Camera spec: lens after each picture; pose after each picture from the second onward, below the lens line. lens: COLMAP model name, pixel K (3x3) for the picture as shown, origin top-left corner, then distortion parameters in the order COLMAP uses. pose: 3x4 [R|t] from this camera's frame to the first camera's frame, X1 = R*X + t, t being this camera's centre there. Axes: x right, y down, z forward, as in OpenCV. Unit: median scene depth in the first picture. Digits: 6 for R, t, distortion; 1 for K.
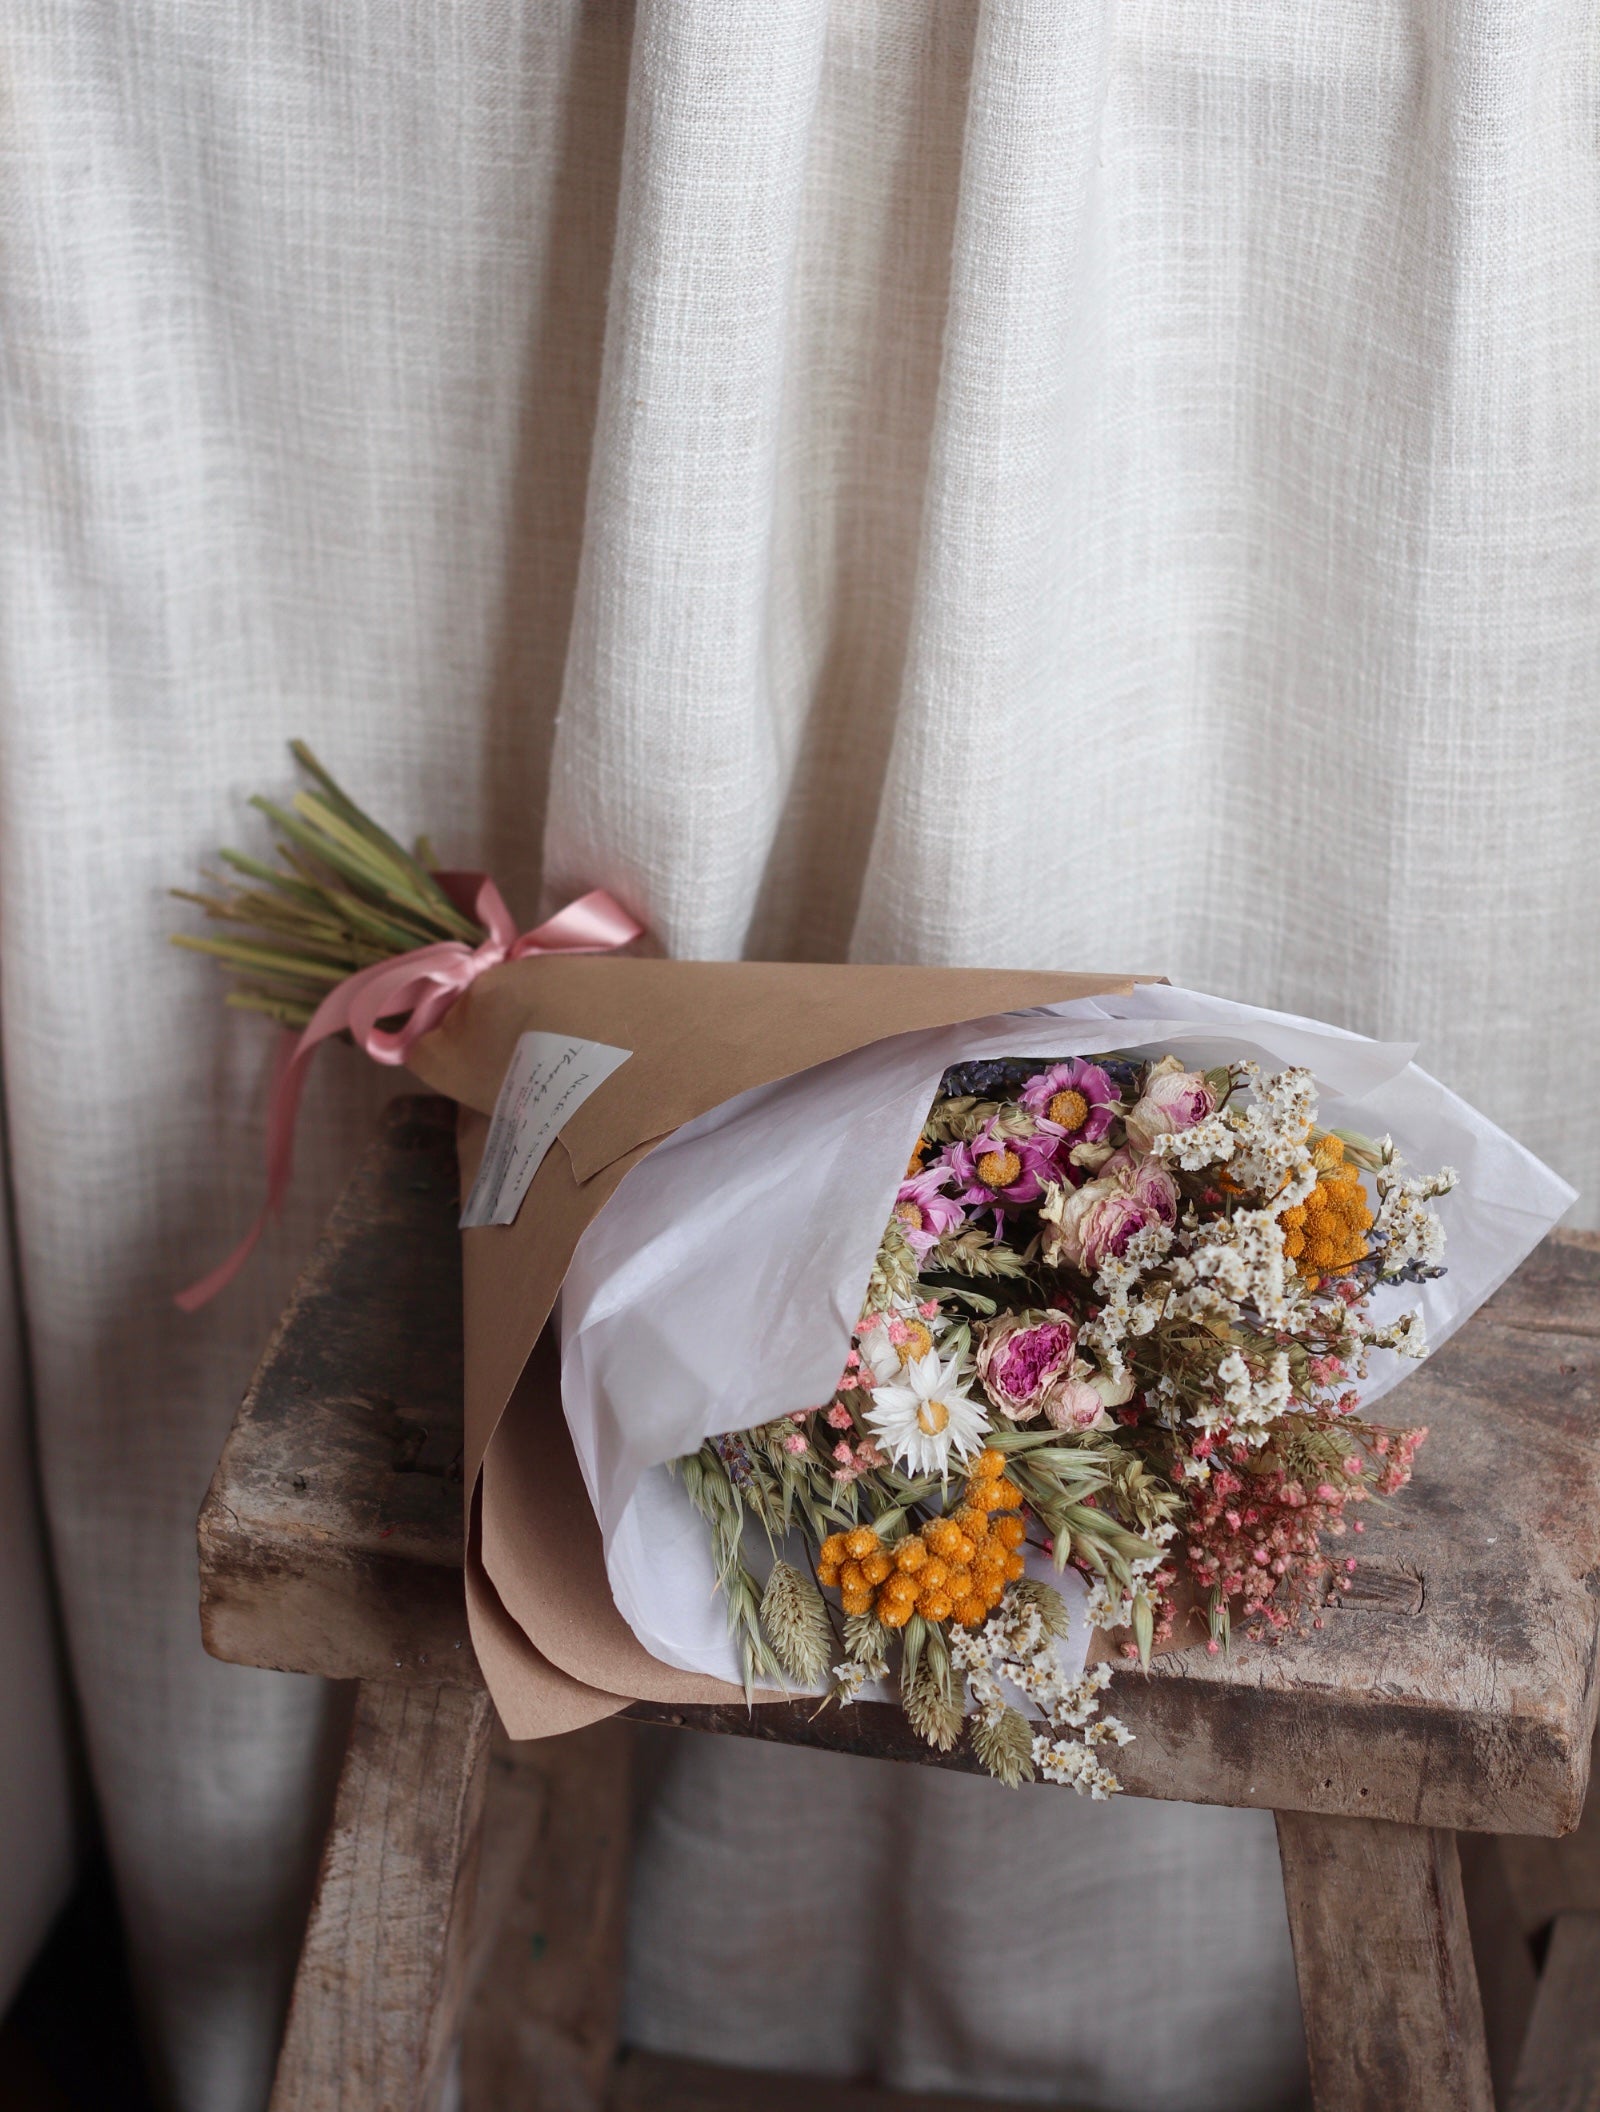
lens RADIAL K [[5810.0, 0, 847.5], [0, 5810.0, 1093.1], [0, 0, 1]] dist [-0.075744, 0.000000]
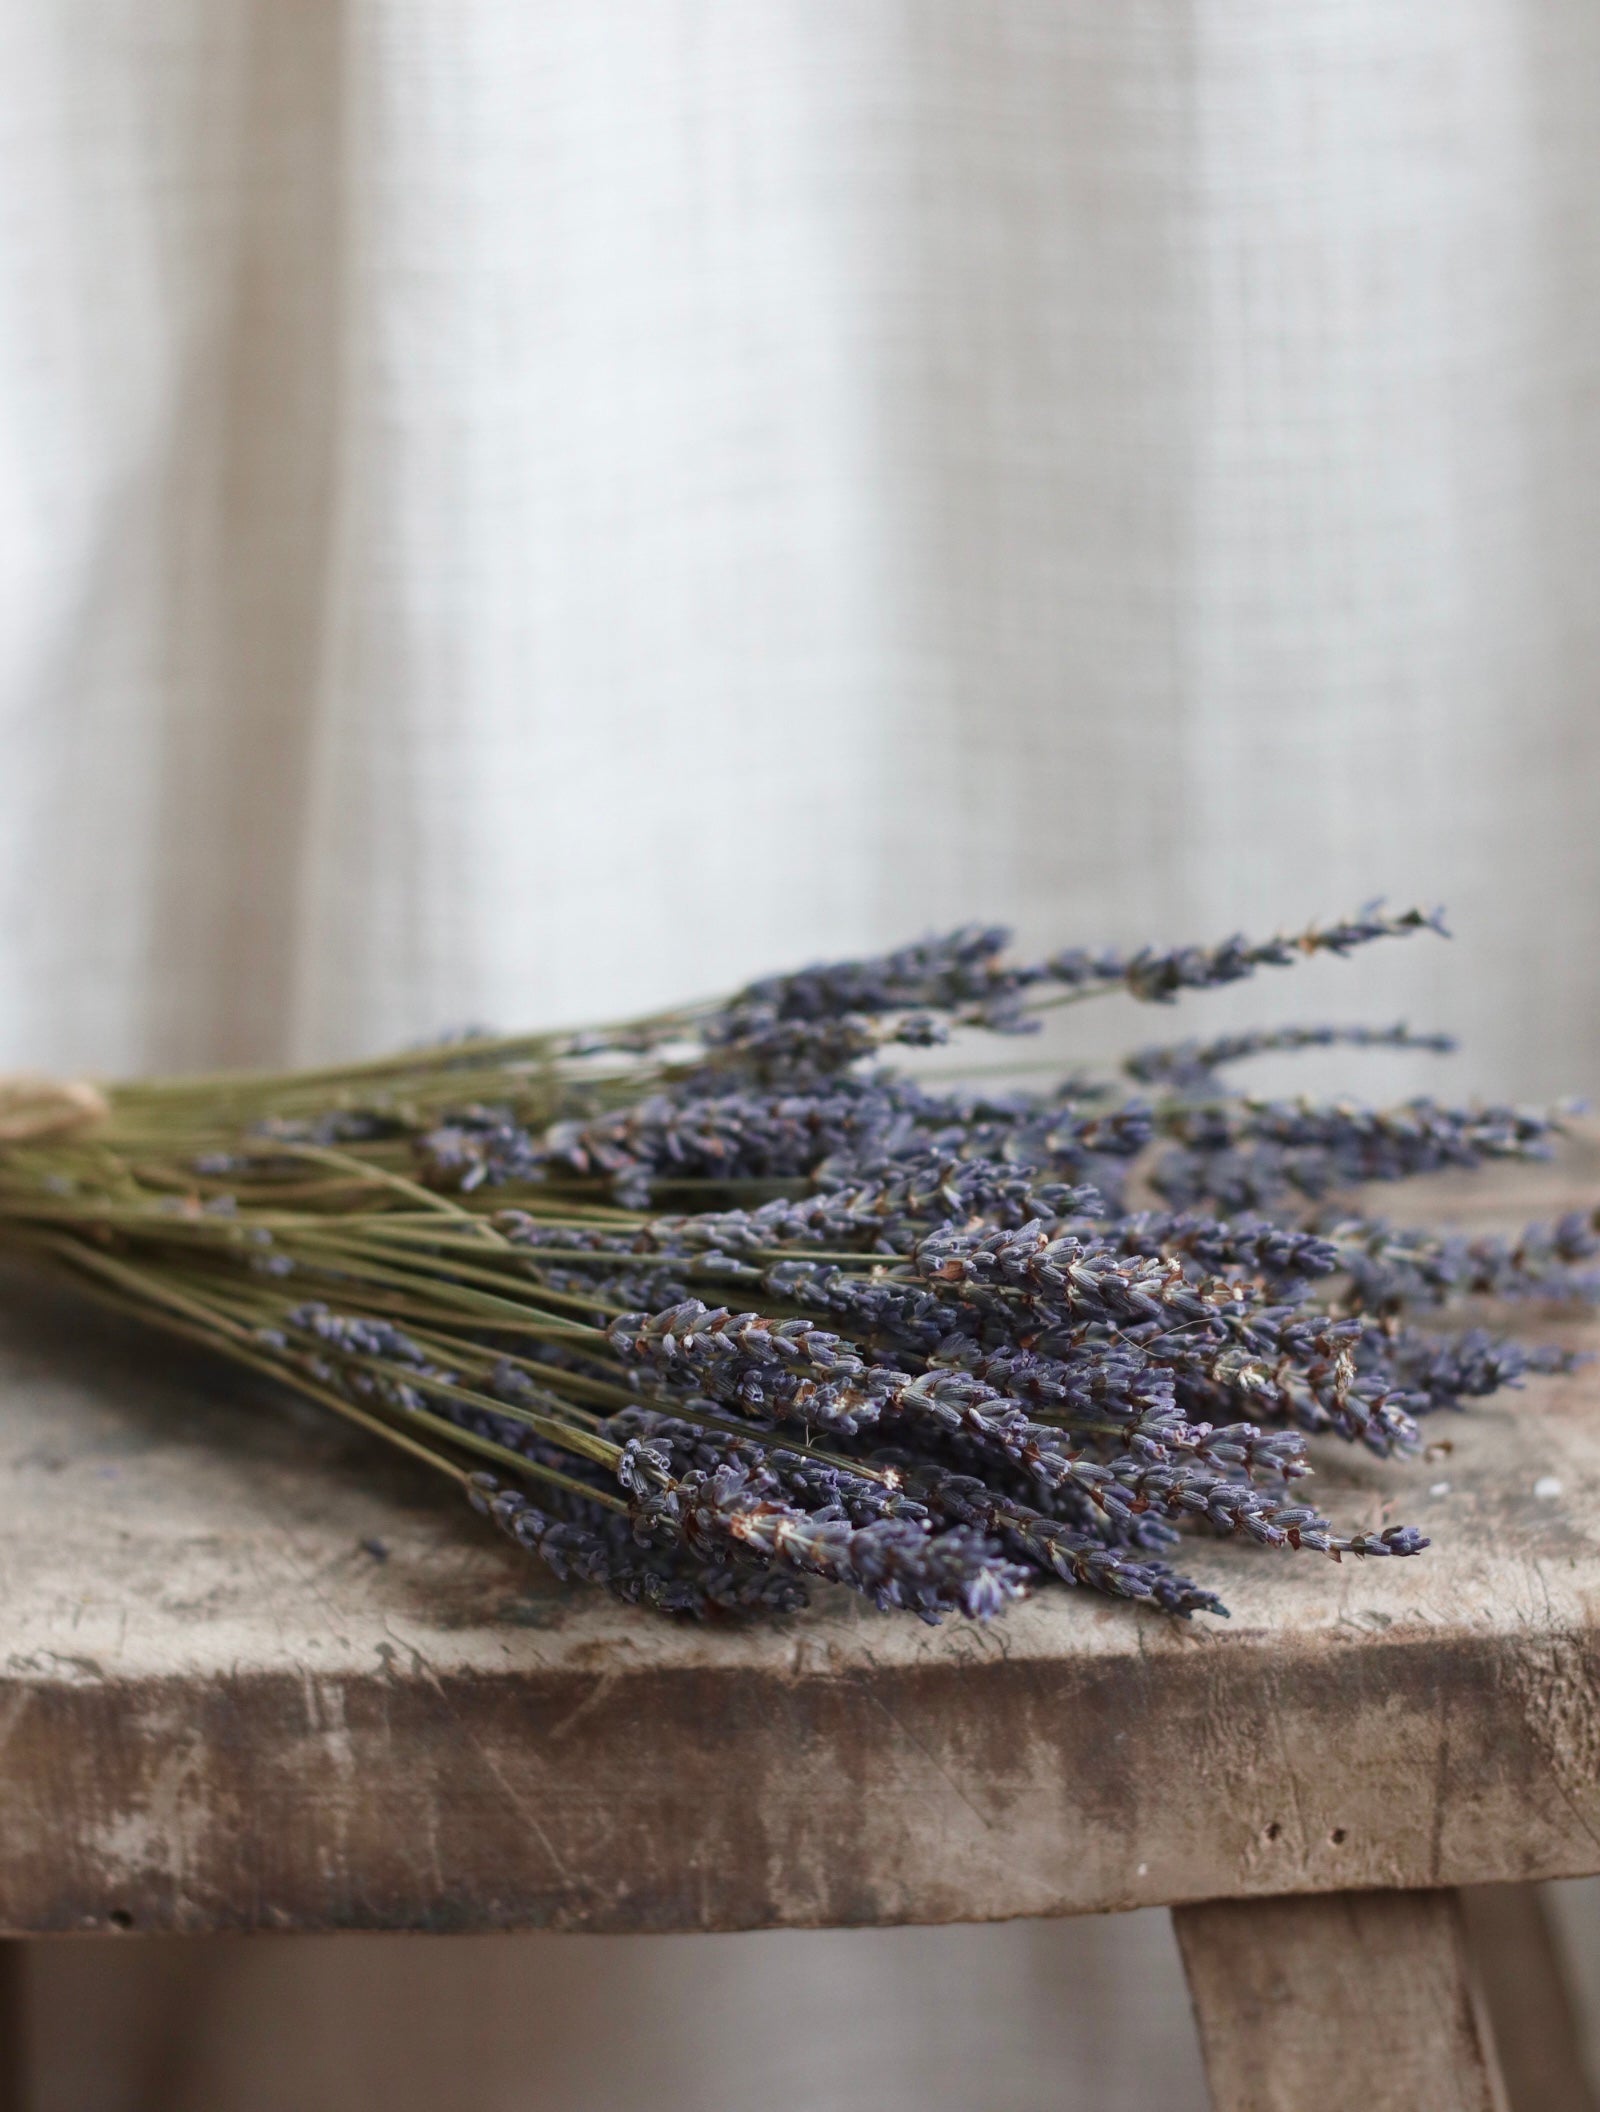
lens RADIAL K [[5810.0, 0, 835.6], [0, 5810.0, 997.1], [0, 0, 1]] dist [-0.075744, 0.000000]
pose [[0.986631, -0.080848, 0.141501, -0.032740], [0.118648, 0.951577, -0.283590, 0.192038], [-0.111722, 0.296587, 0.948448, 0.427850]]
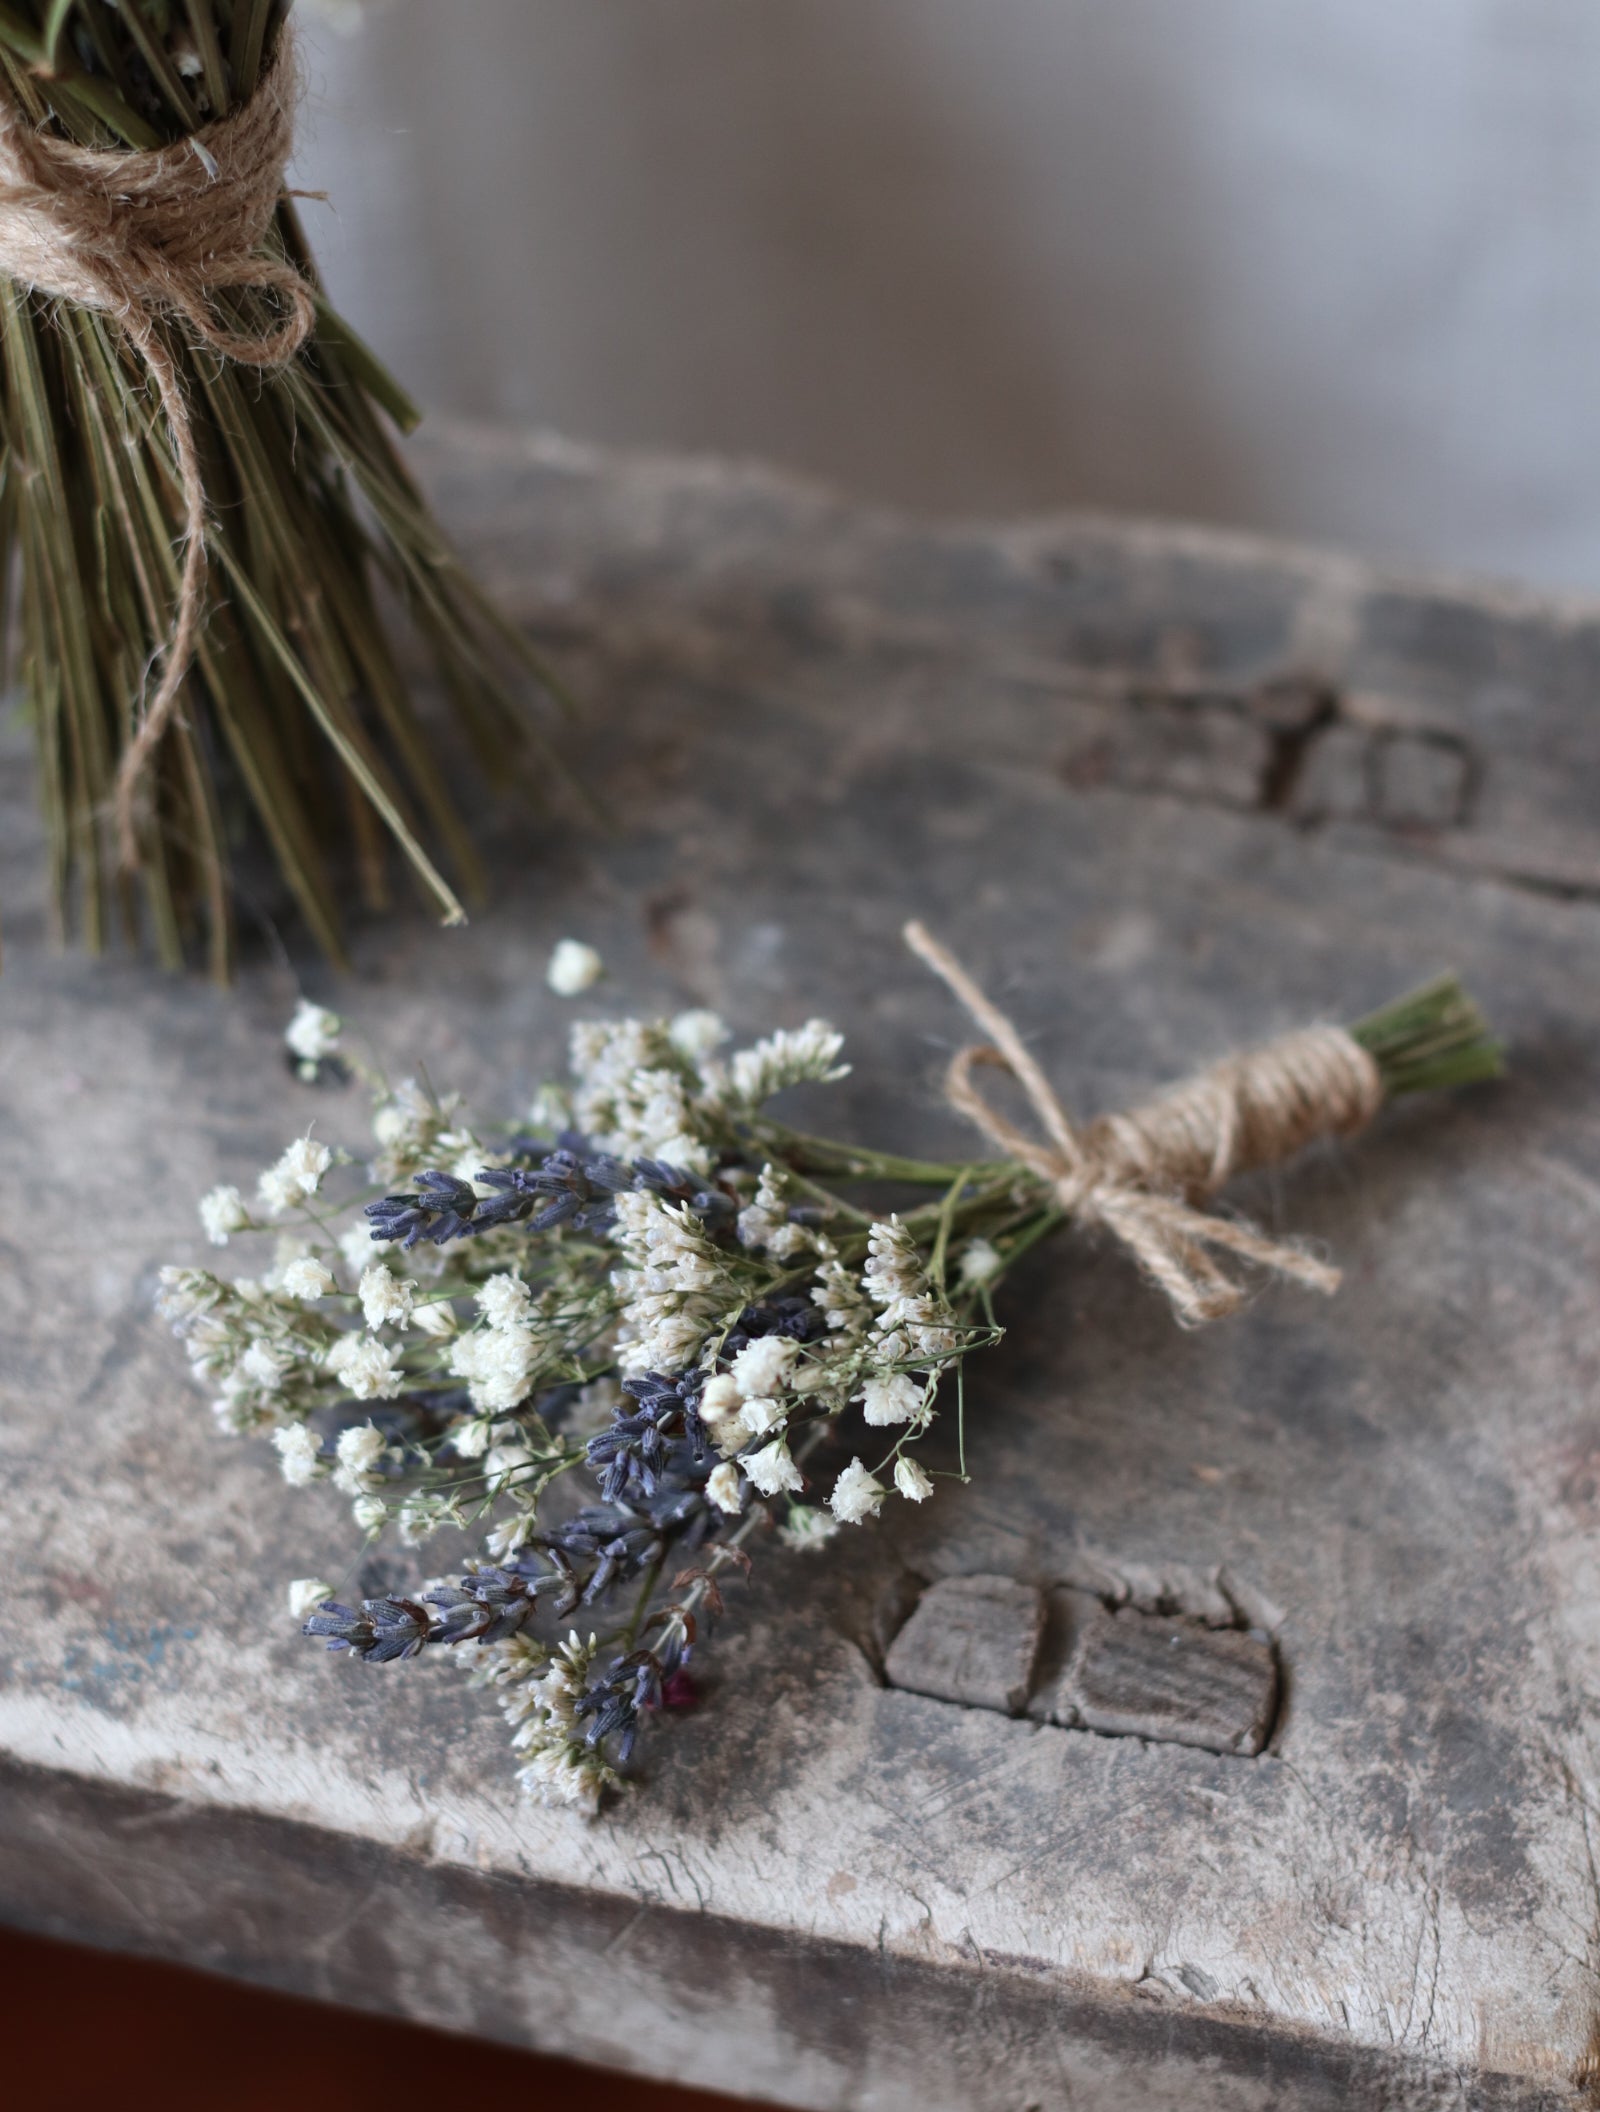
lens RADIAL K [[5810.0, 0, 764.2], [0, 5810.0, 1299.7], [0, 0, 1]] dist [-0.075744, 0.000000]
pose [[0.999968, 0.004819, 0.006414, 0.057567], [-0.006780, 0.934970, 0.354662, -0.087739], [-0.004288, -0.354694, 0.934973, 0.601383]]
